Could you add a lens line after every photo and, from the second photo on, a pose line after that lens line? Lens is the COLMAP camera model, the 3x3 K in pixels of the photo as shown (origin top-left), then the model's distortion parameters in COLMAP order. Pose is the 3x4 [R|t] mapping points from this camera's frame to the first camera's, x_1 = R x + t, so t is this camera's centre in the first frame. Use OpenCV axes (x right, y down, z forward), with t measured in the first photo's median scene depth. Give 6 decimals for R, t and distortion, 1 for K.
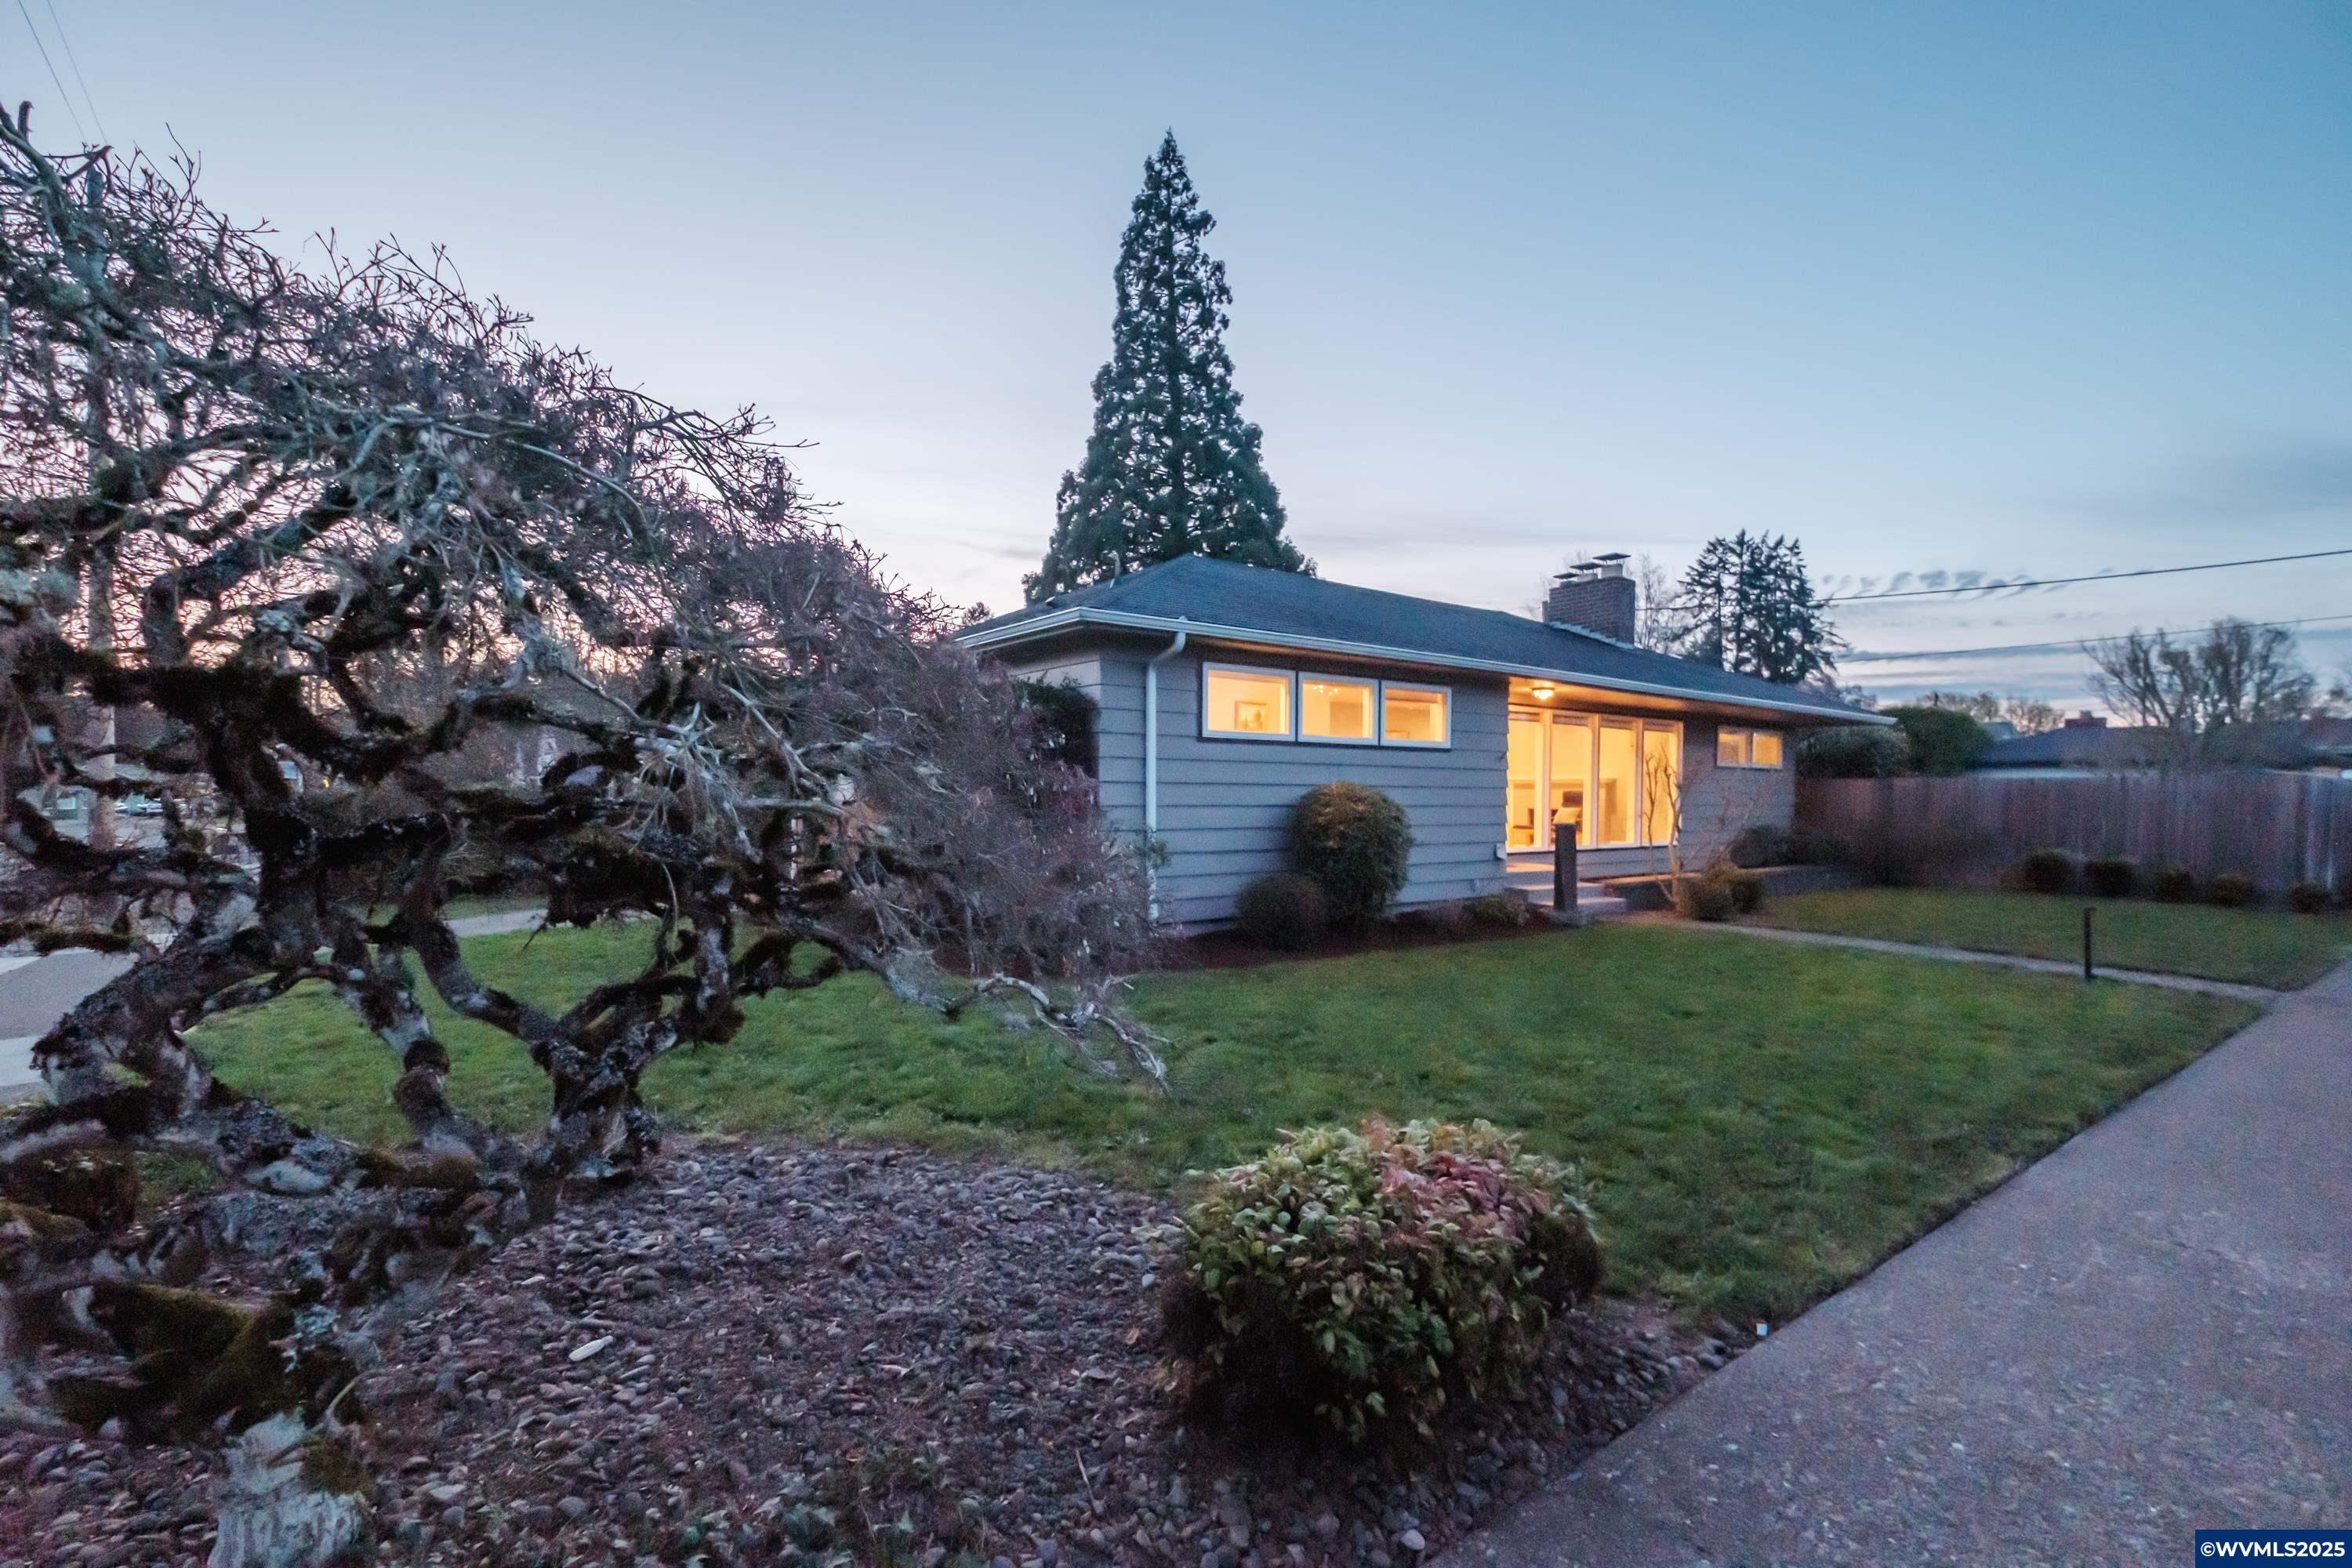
lens RADIAL K [[1052.1, 0, 1176.0], [0, 1052.1, 784.0], [0, 0, 1]] dist [-0.002103, -0.000482]
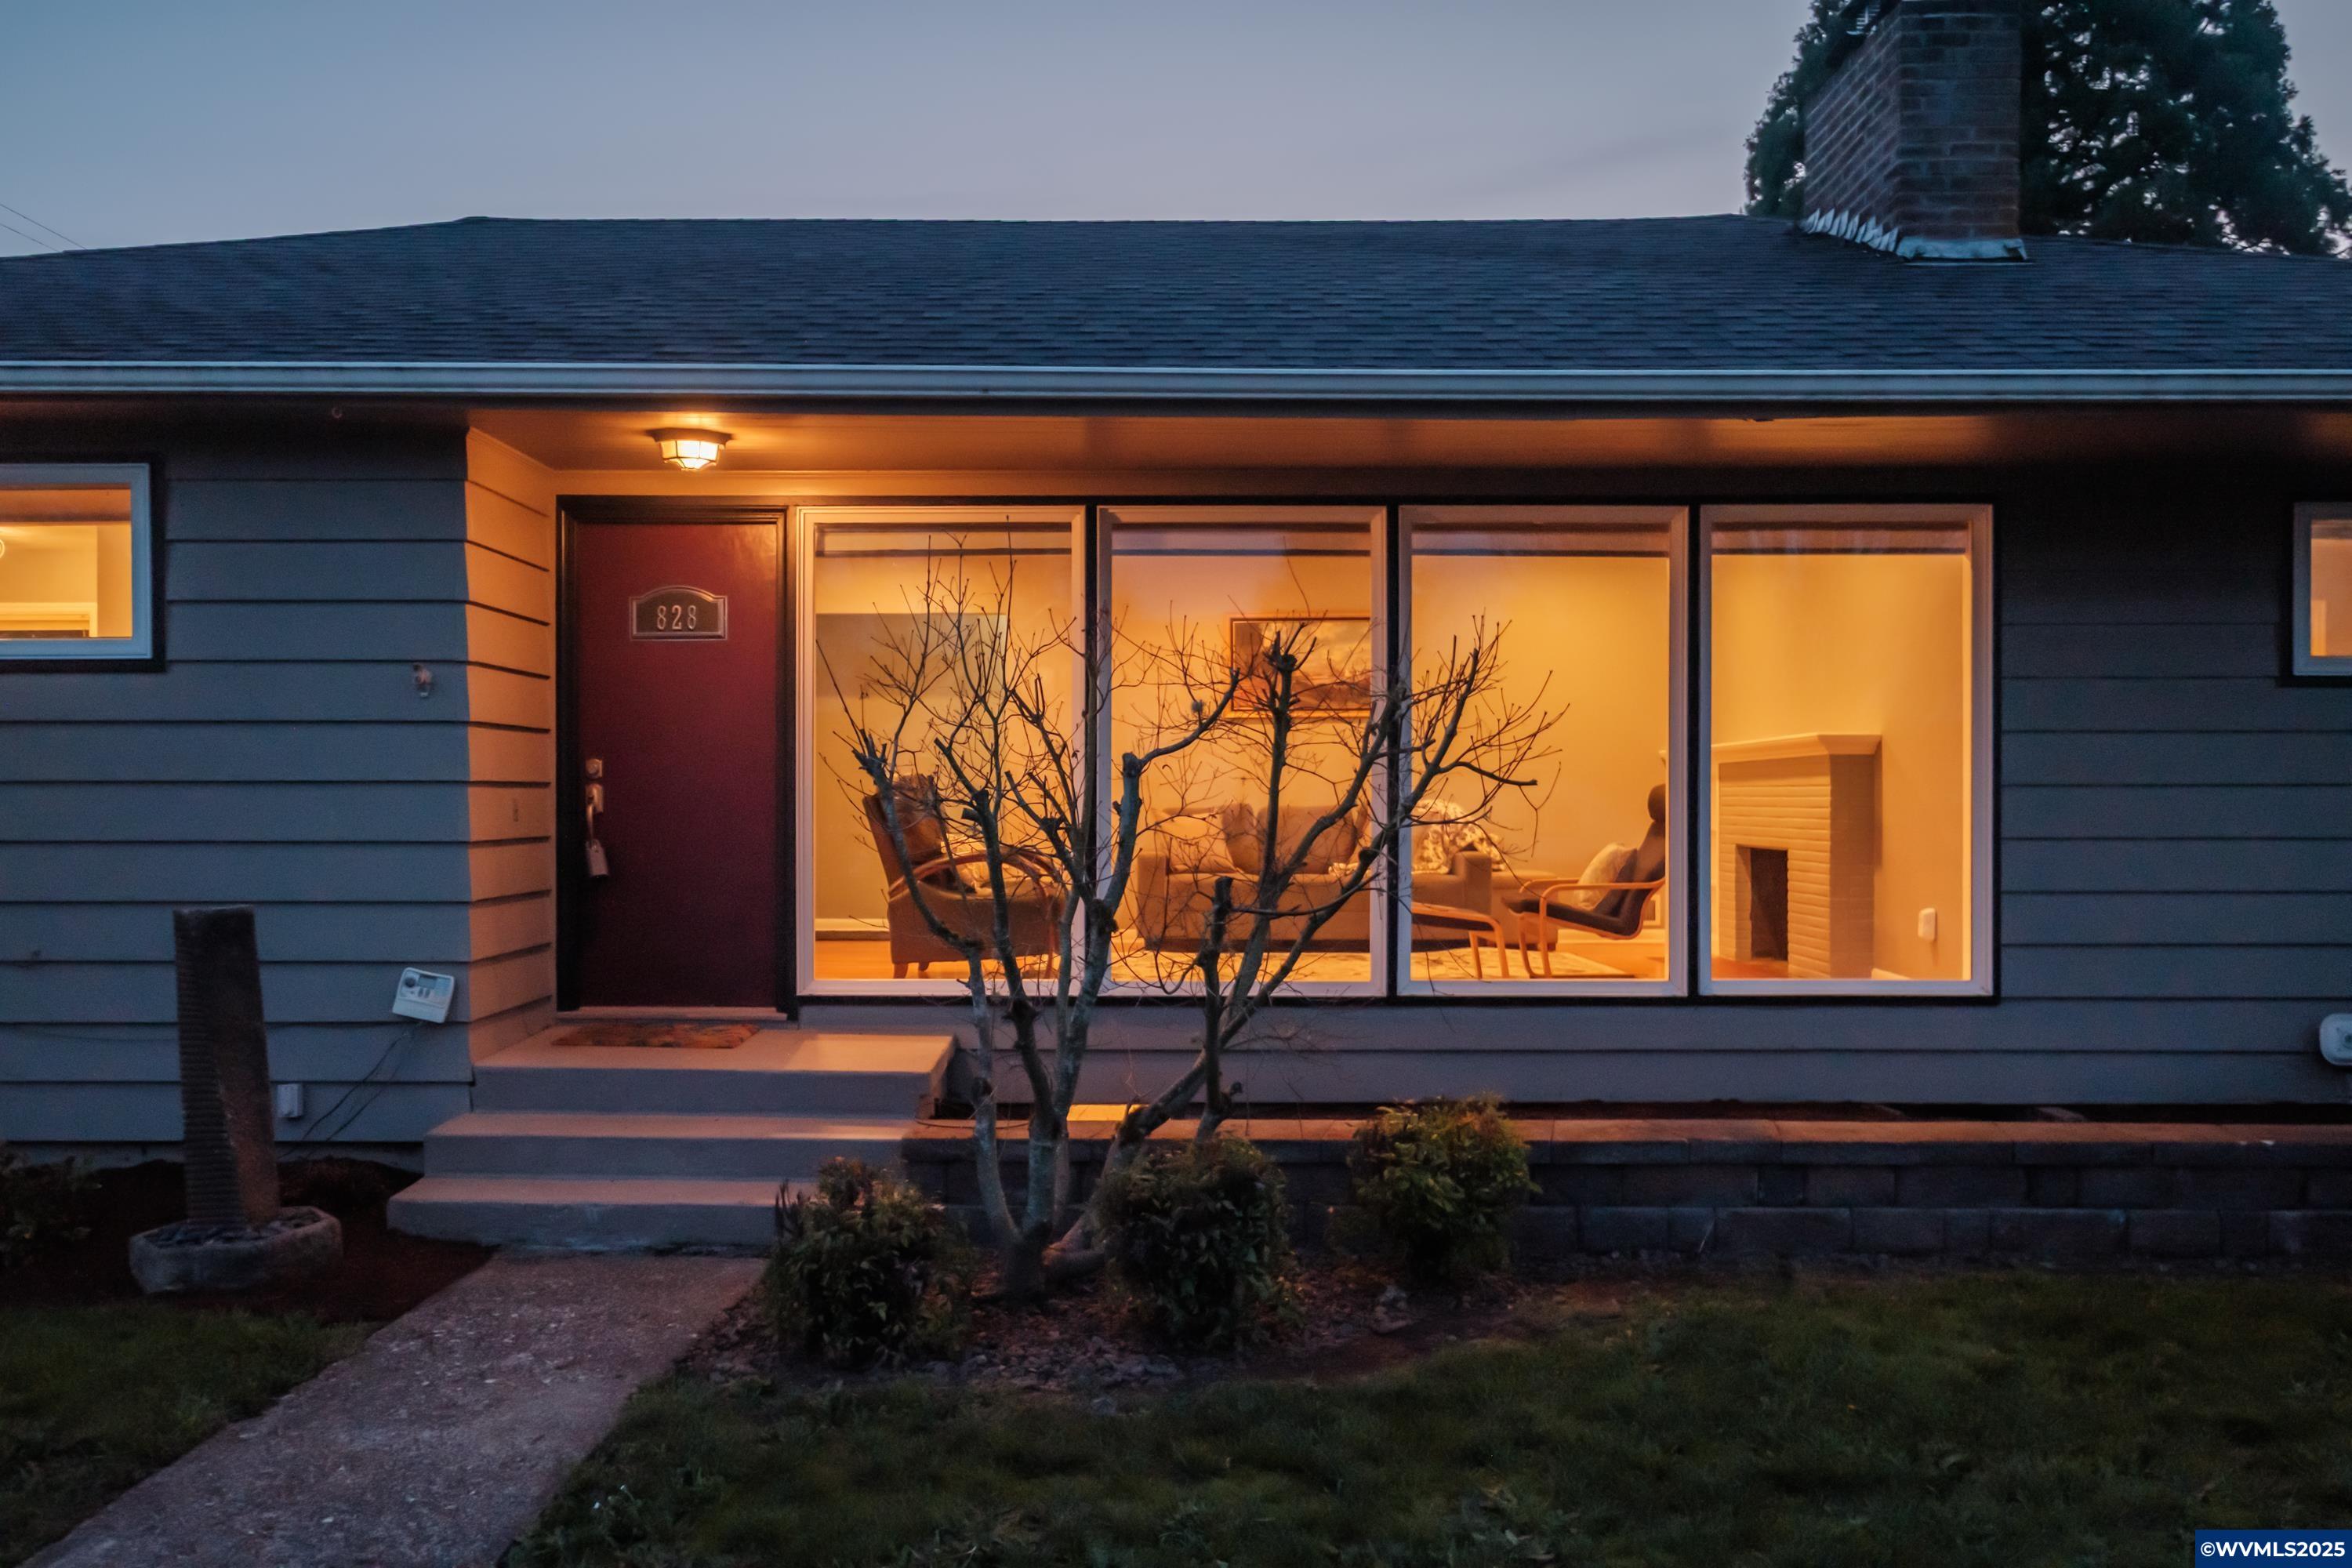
lens RADIAL K [[1927.8, 0, 1176.0], [0, 1927.8, 784.0], [0, 0, 1]] dist [0.006450, 0.009033]
pose [[0.801170, -0.006825, -0.598398, 0.206034], [0.014795, 0.999855, 0.008403, 0.000844], [0.598254, -0.015586, 0.801155, 0.172087]]
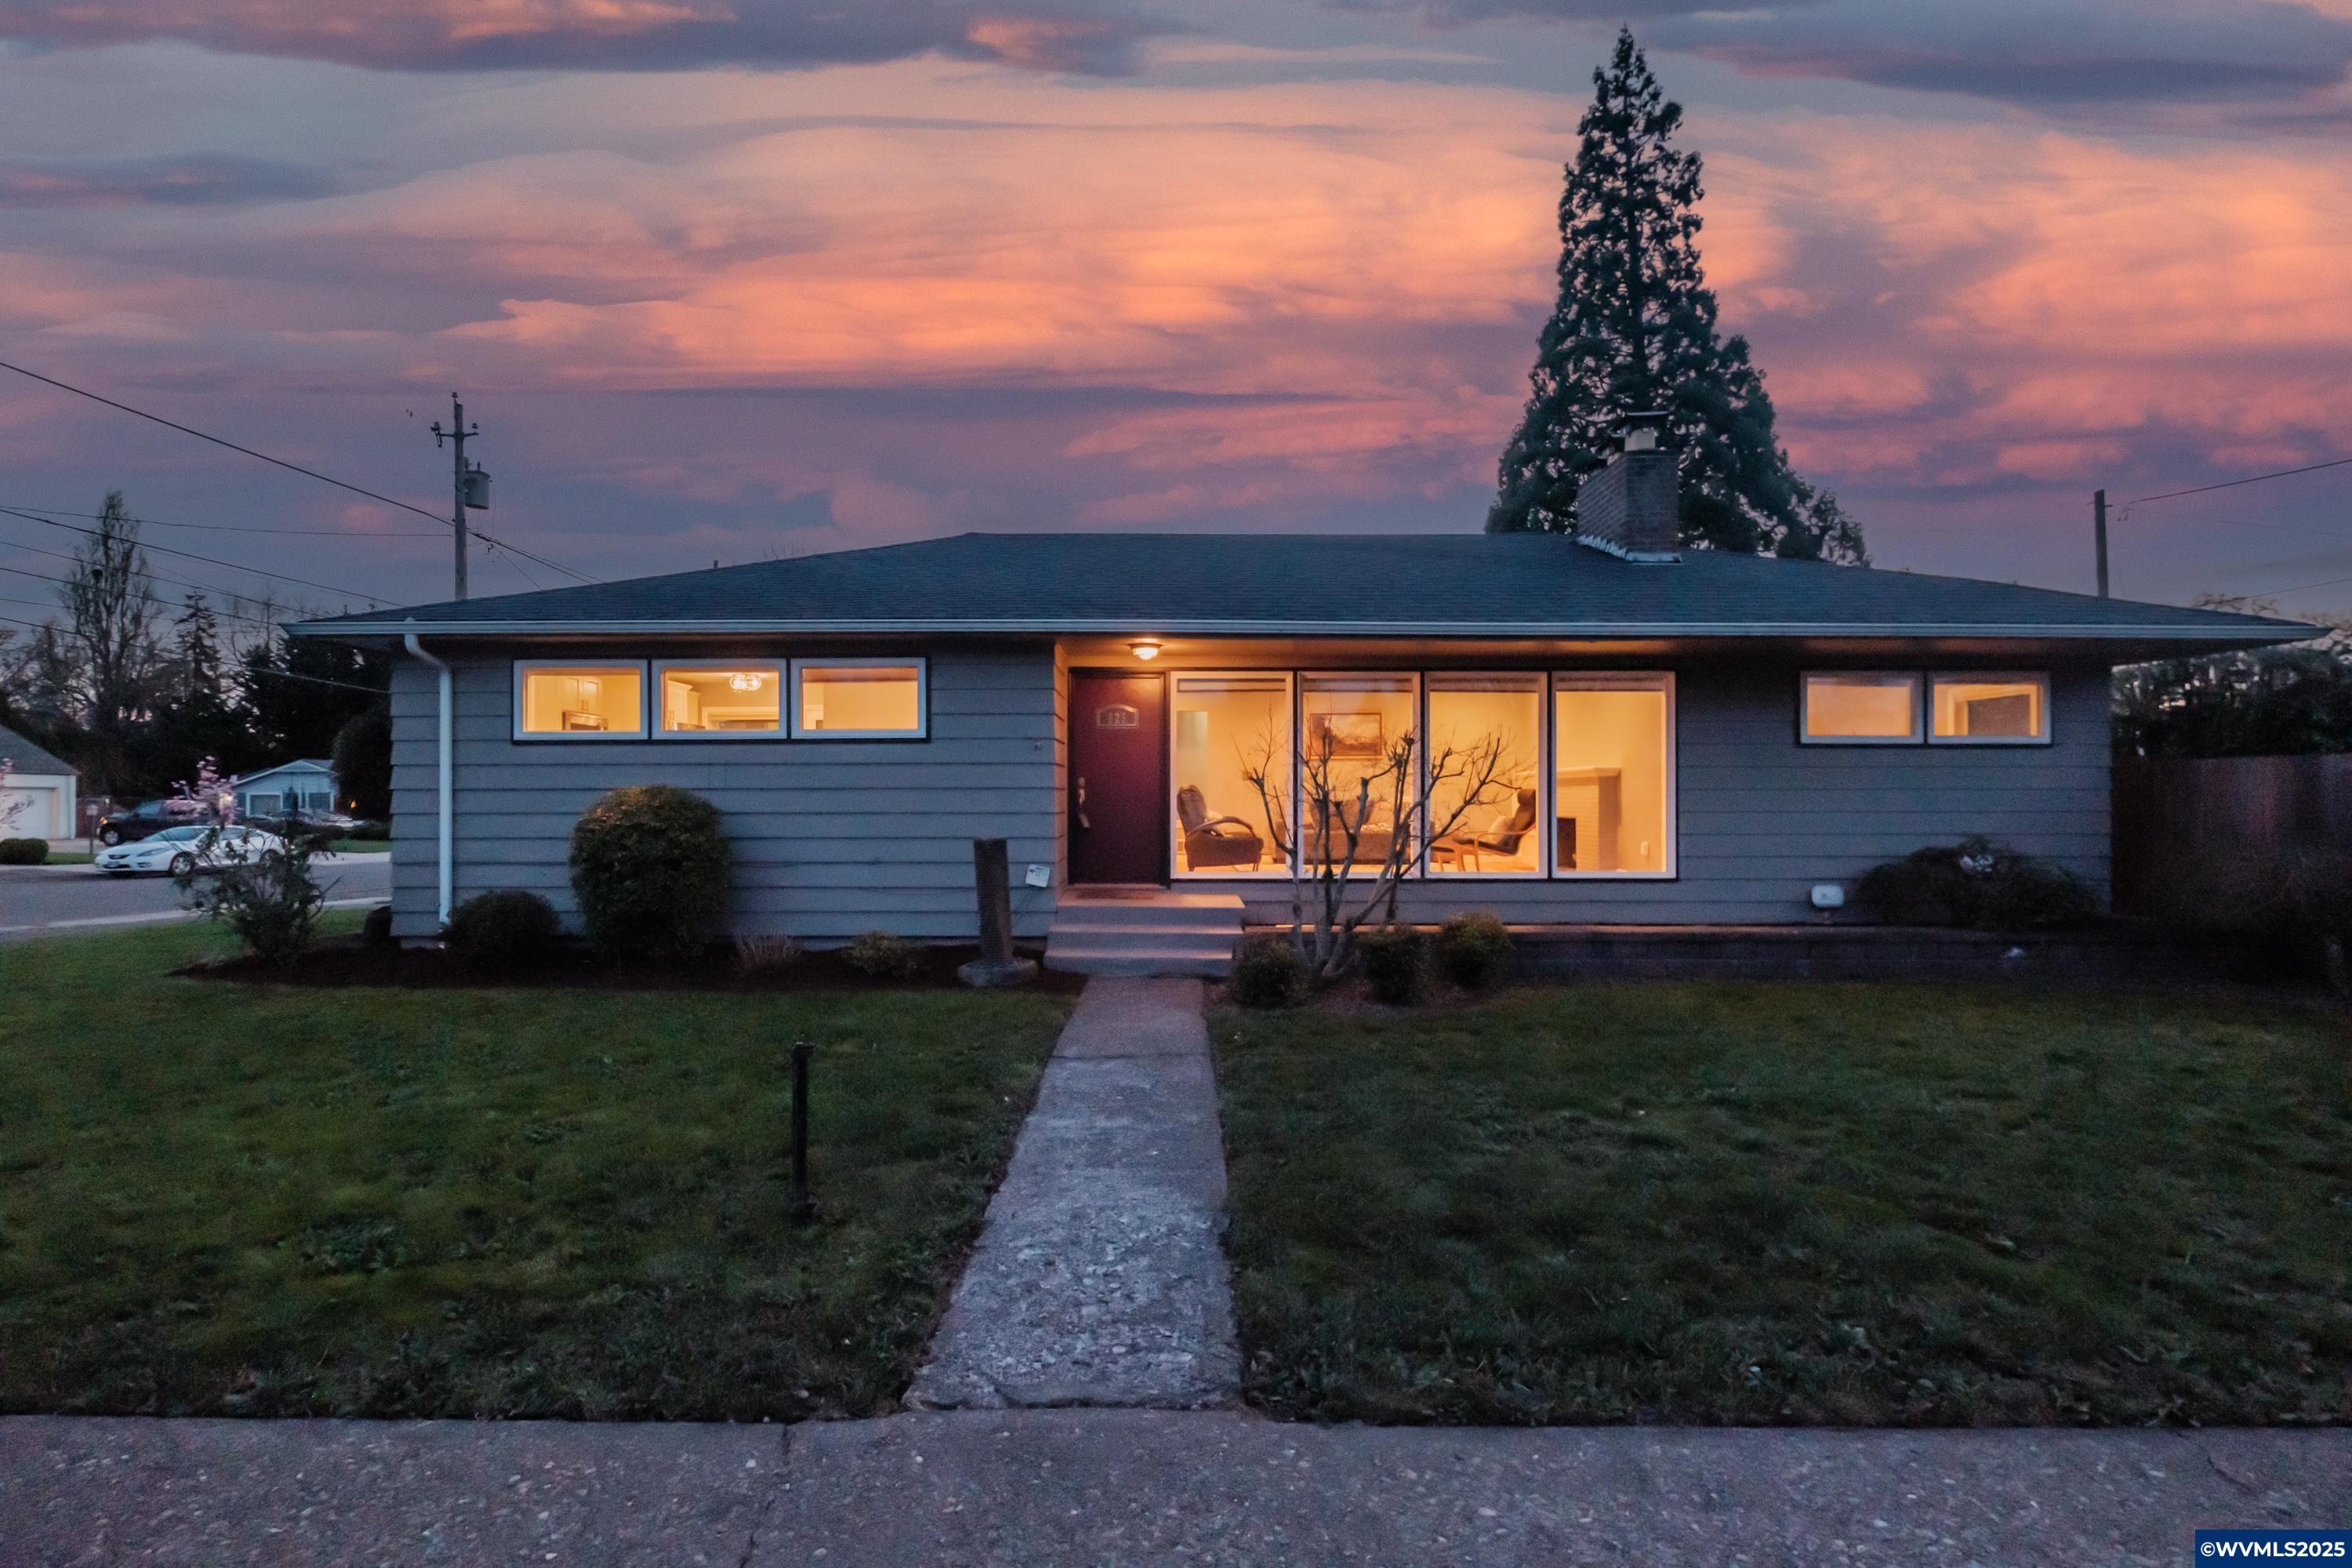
lens RADIAL K [[993.6, 0, 1206.8], [0, 993.6, 781.5], [0, 0, 1]] dist [-0.002991, -0.000309]
pose [[0.801358, -0.011047, -0.598084, 0.207532], [0.014888, 0.999888, 0.001479, 0.000071], [0.598000, -0.010089, 0.801432, 0.129140]]
